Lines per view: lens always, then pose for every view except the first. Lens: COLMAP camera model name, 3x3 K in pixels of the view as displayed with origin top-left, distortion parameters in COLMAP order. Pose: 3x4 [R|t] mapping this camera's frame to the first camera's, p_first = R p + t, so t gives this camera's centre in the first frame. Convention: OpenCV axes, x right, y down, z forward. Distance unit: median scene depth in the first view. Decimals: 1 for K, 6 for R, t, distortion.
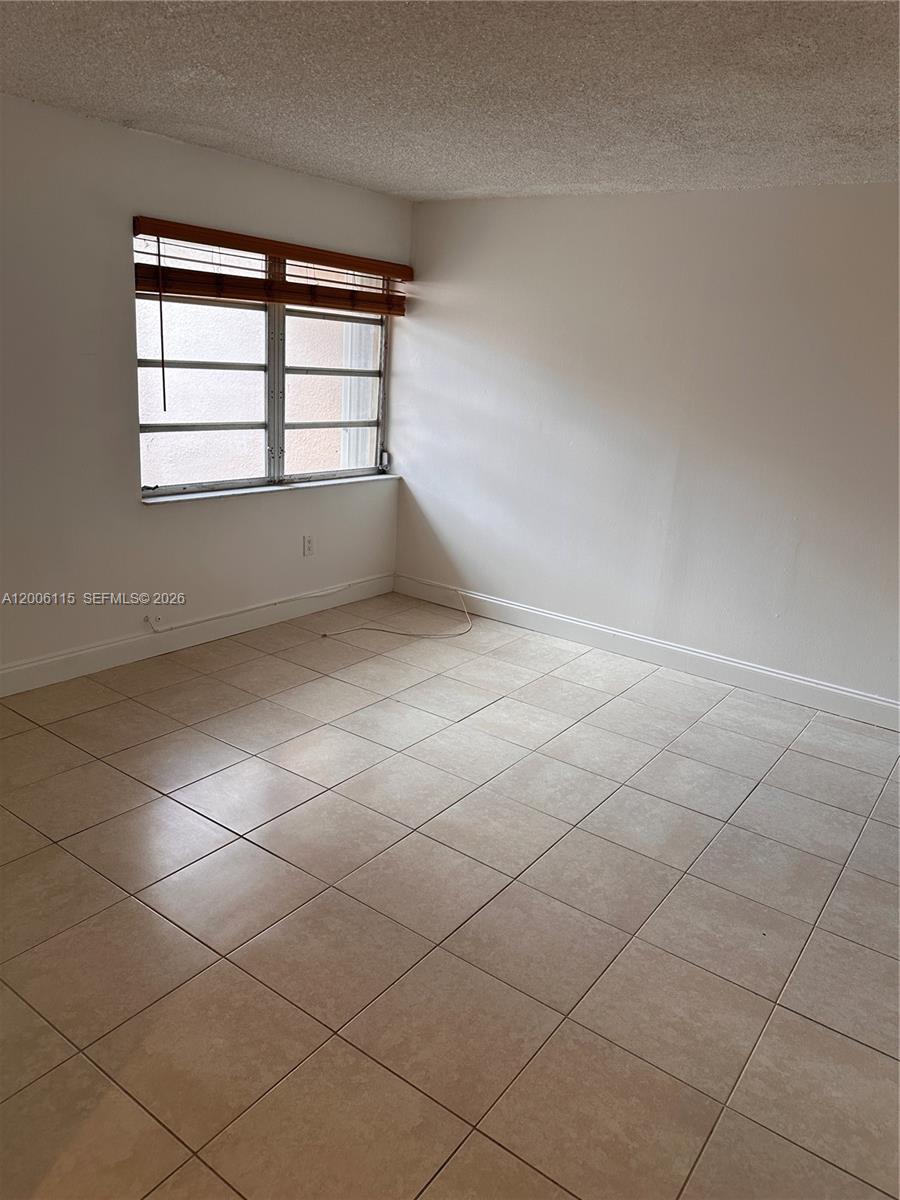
lens RADIAL K [[848.2, 0, 434.8], [0, 848.2, 606.2], [0, 0, 1]] dist [0.002714, -0.023405]
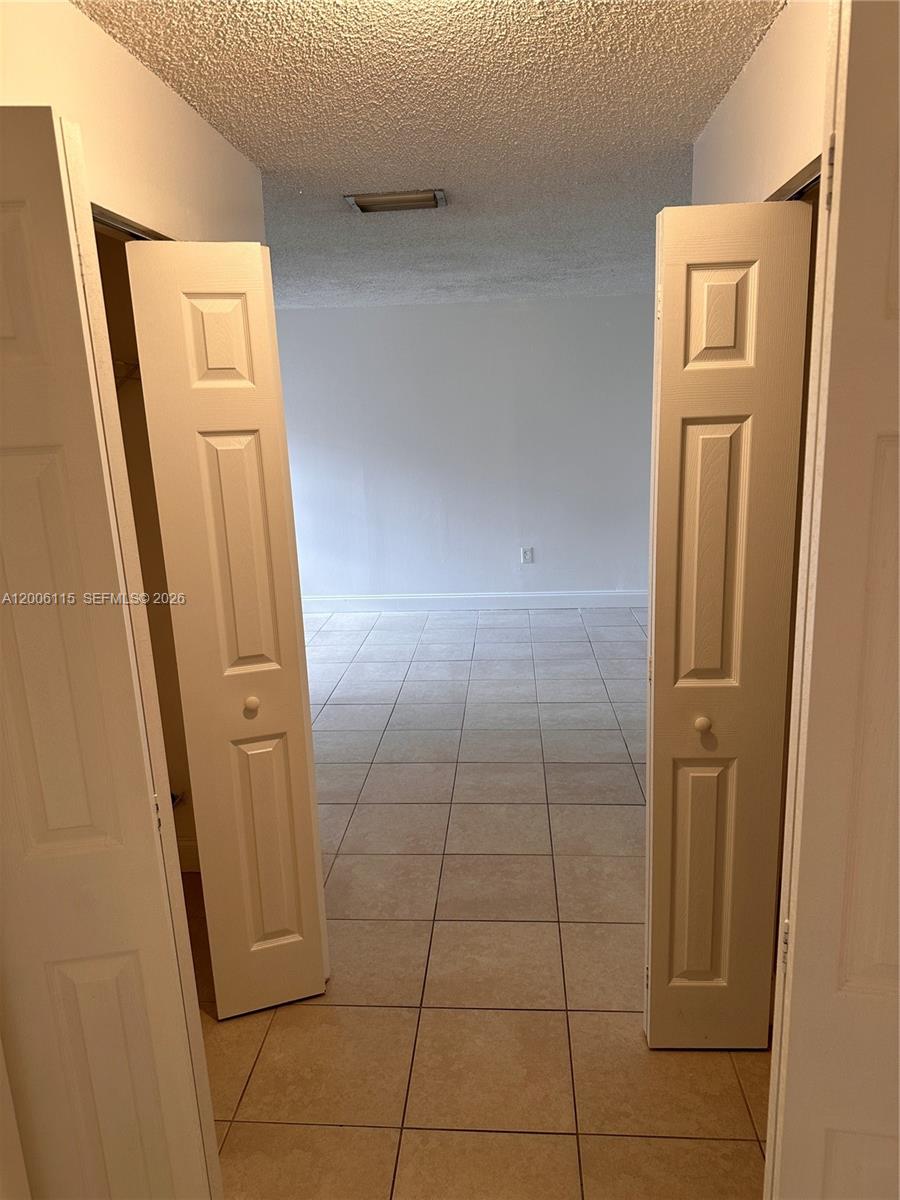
lens RADIAL K [[846.7, 0, 452.8], [0, 846.7, 601.4], [0, 0, 1]] dist [0.004321, -0.004970]
pose [[0.834372, -0.210875, 0.509269, -0.665749], [0.244186, 0.969727, 0.001471, 0.135292], [-0.494162, 0.123129, 0.860606, -0.630378]]
